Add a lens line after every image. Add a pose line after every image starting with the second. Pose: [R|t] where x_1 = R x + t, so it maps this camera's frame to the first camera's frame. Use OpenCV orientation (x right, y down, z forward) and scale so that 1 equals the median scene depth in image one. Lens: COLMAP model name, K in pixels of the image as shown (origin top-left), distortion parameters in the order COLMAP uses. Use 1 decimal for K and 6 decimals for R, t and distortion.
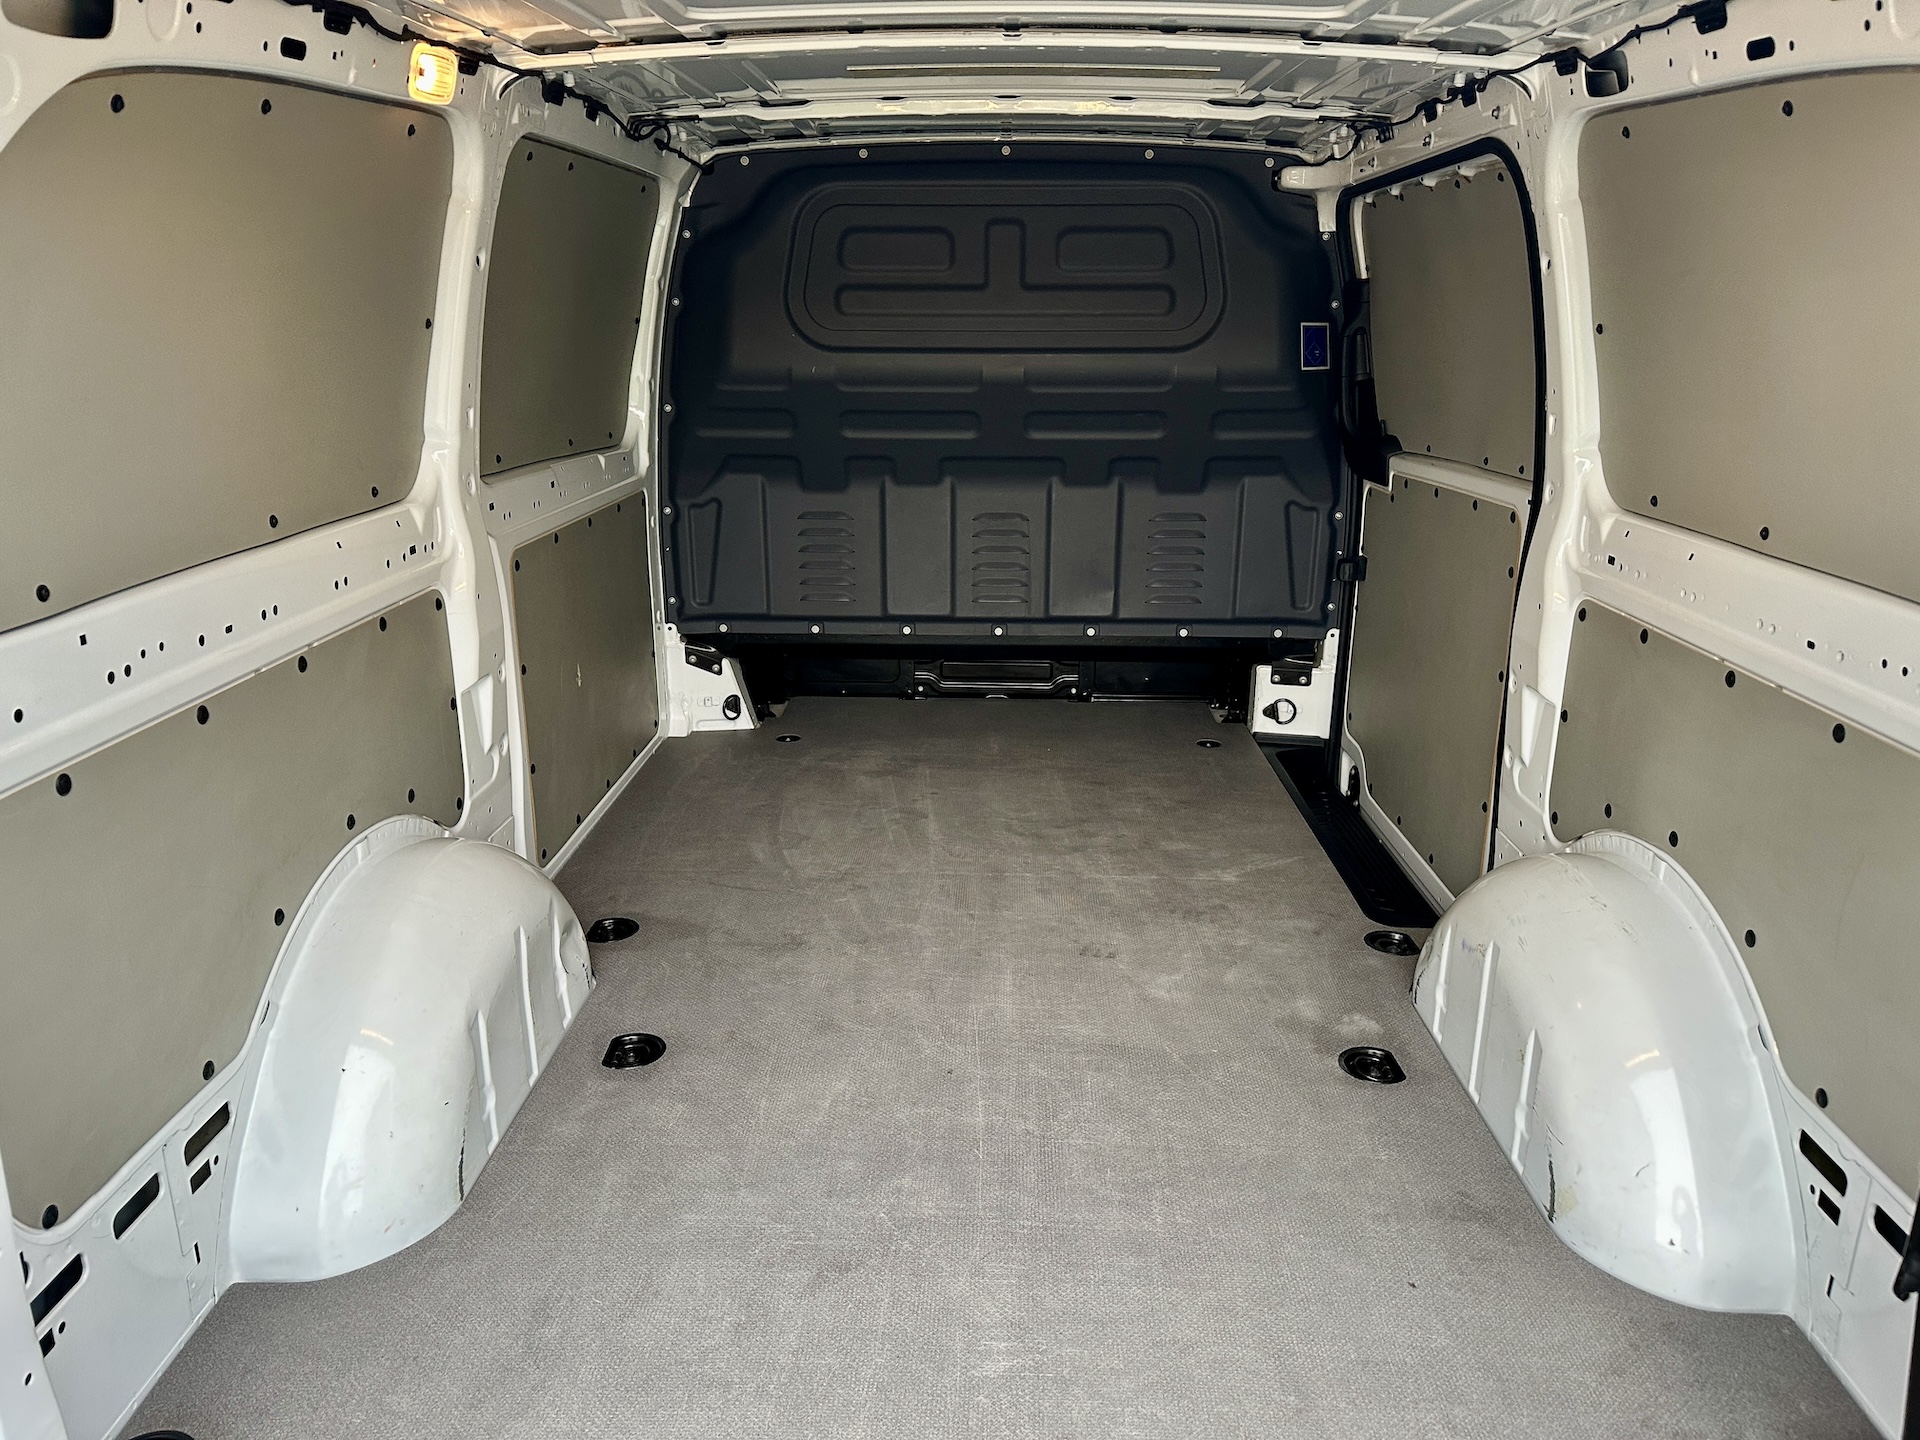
lens RADIAL K [[1328.5, 0, 961.2], [0, 1328.5, 715.3], [0, 0, 1]] dist [0.073086, -0.091494]
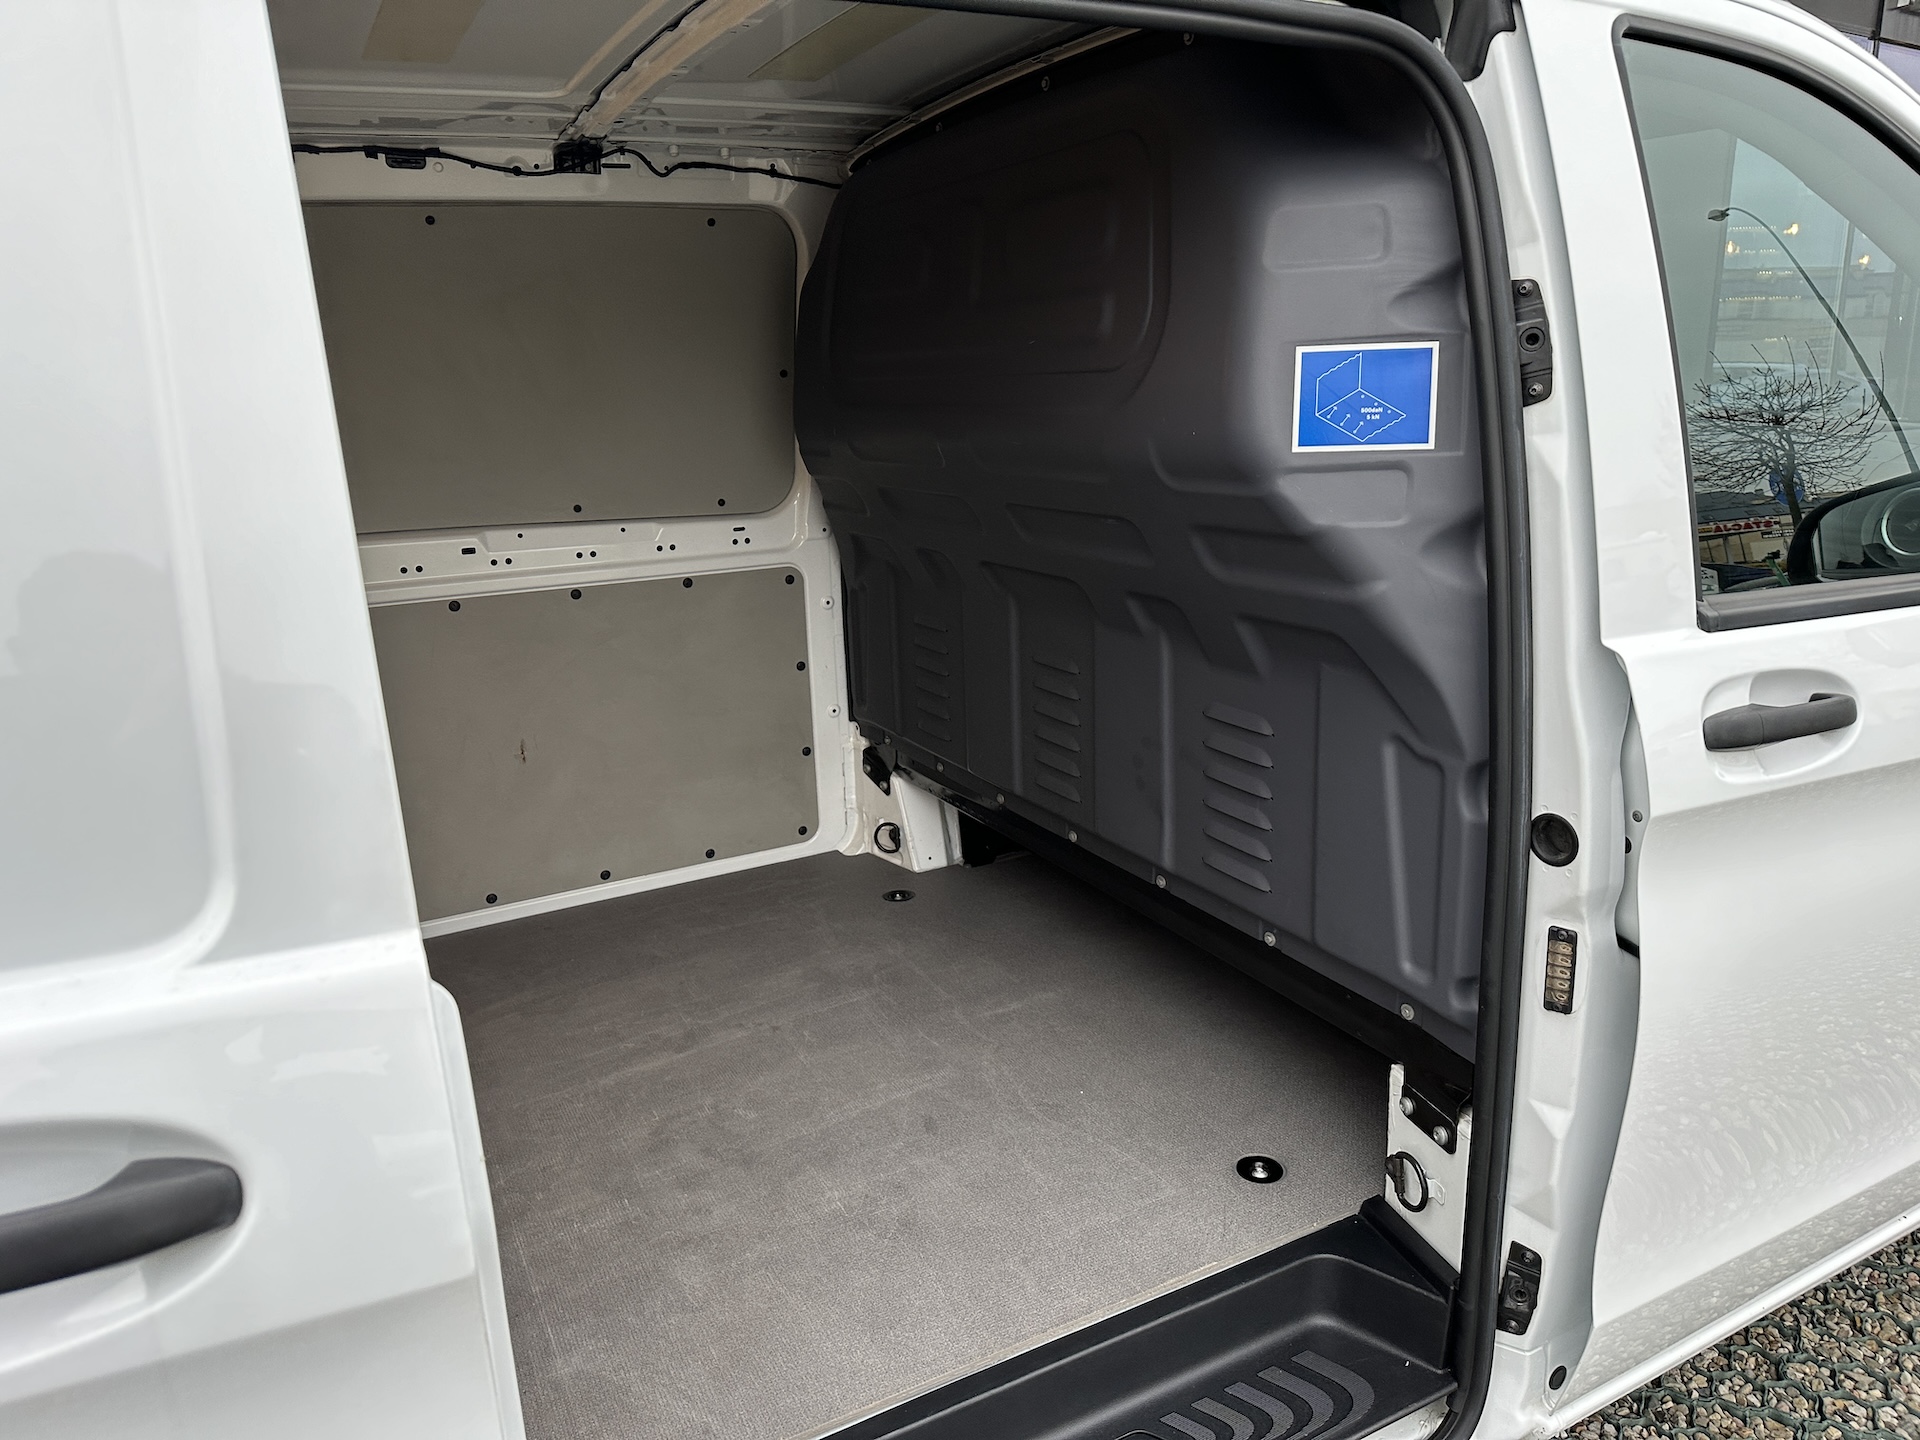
lens RADIAL K [[1328.5, 0, 955.0], [0, 1328.5, 703.9], [0, 0, 1]] dist [0.073086, -0.091494]
pose [[0.485408, 0.192142, -0.852913, 0.781255], [-0.208380, 0.972863, 0.100571, -0.260675], [0.849092, 0.128912, 0.512274, 0.905405]]
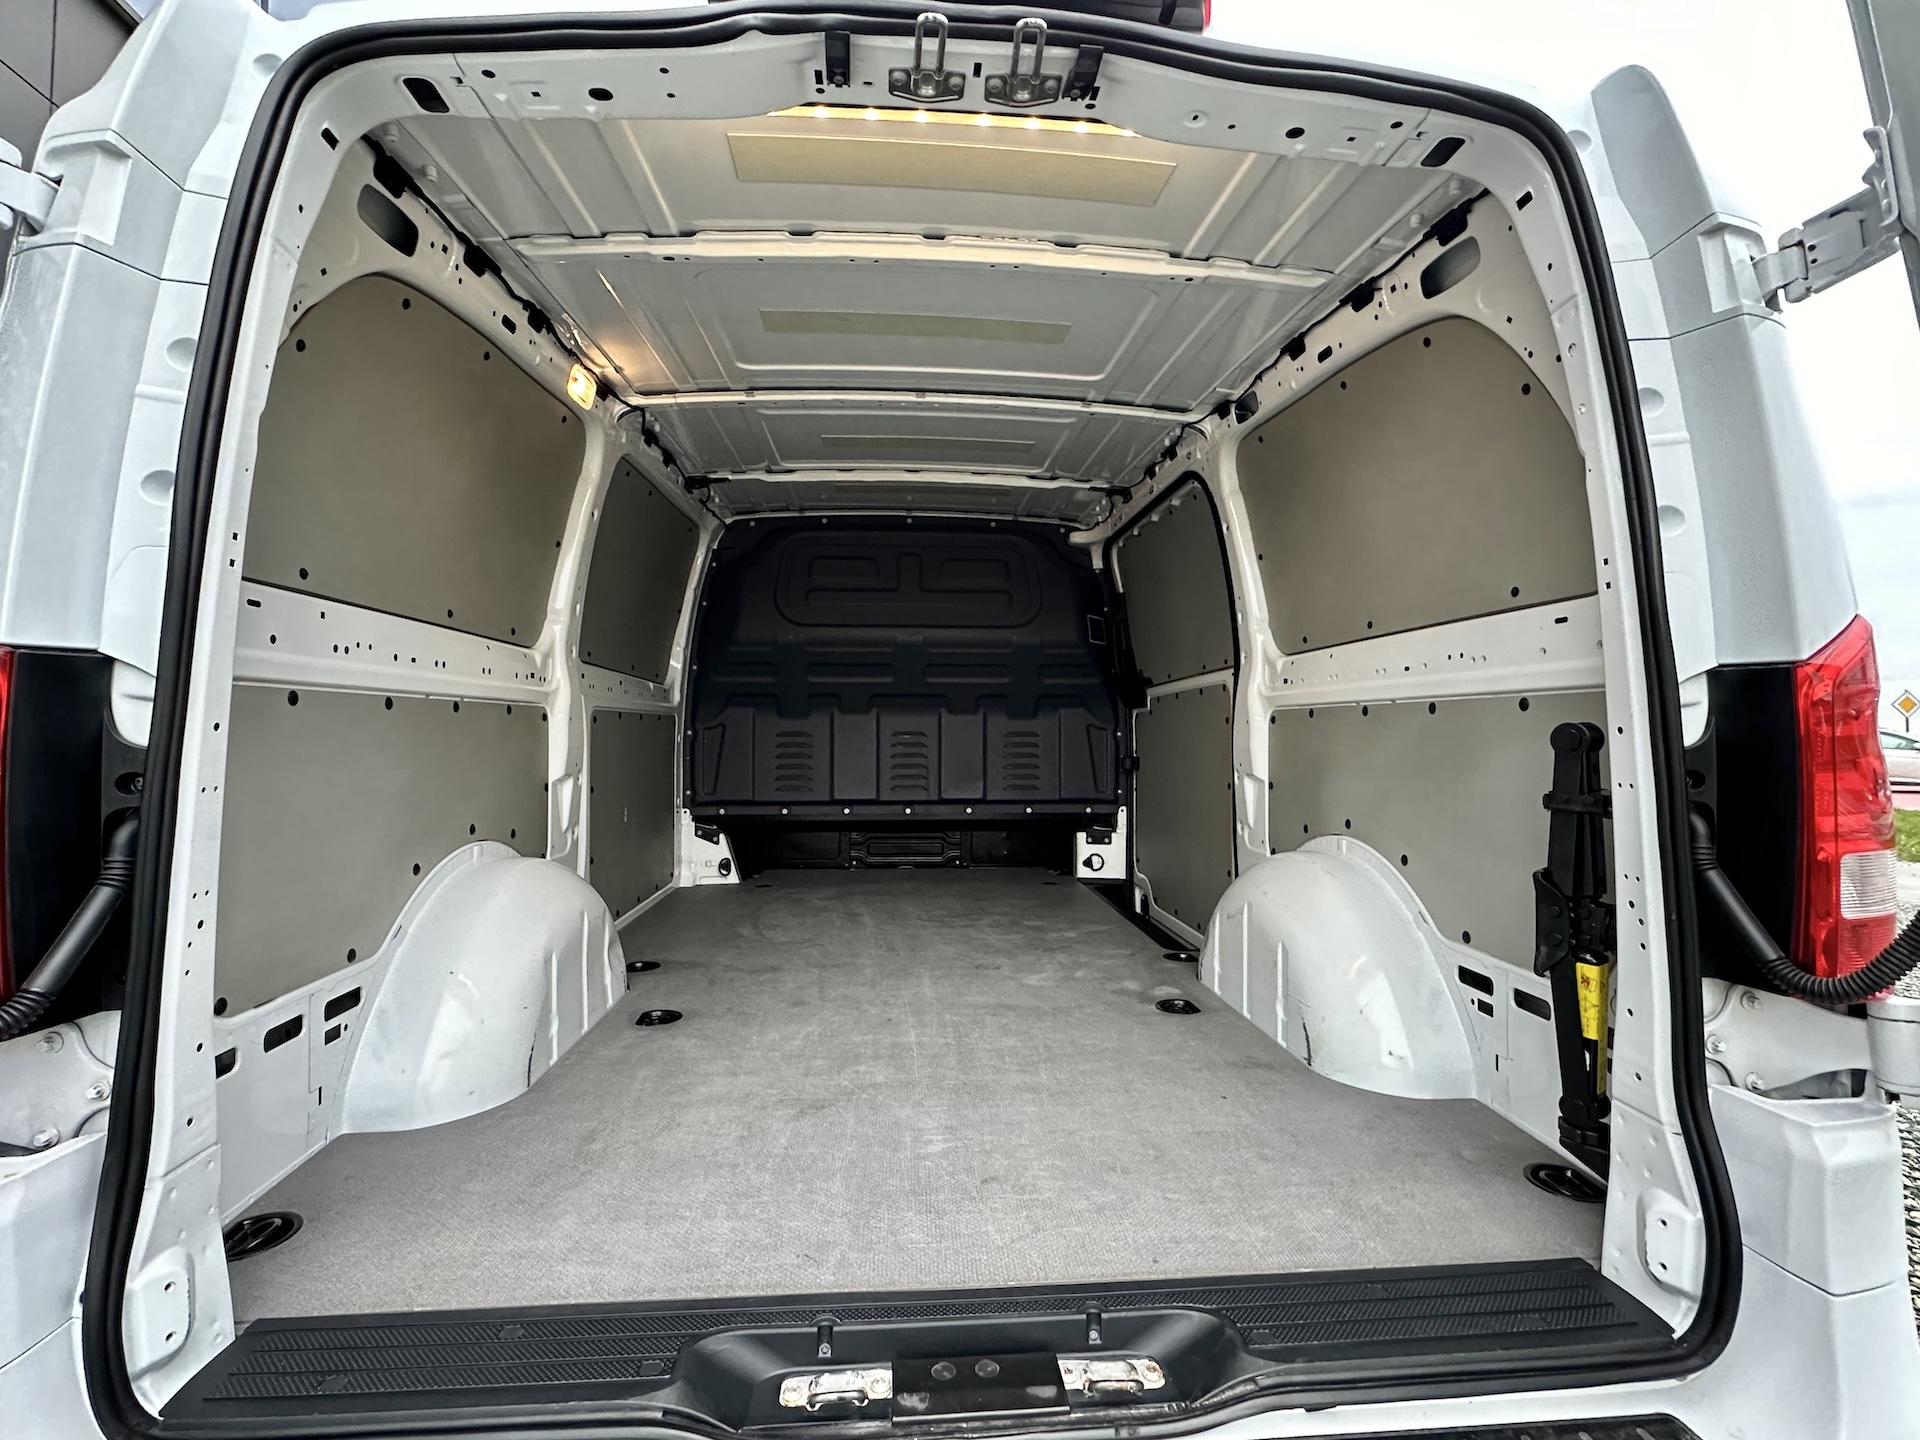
lens RADIAL K [[882.3, 0, 959.8], [0, 882.3, 724.2], [0, 0, 1]] dist [-0.006941, 0.005054]
pose [[0.994567, -0.001304, 0.104087, -0.025703], [0.031986, 0.955375, -0.293660, 0.203561], [-0.099059, 0.295394, 0.950226, 0.016536]]
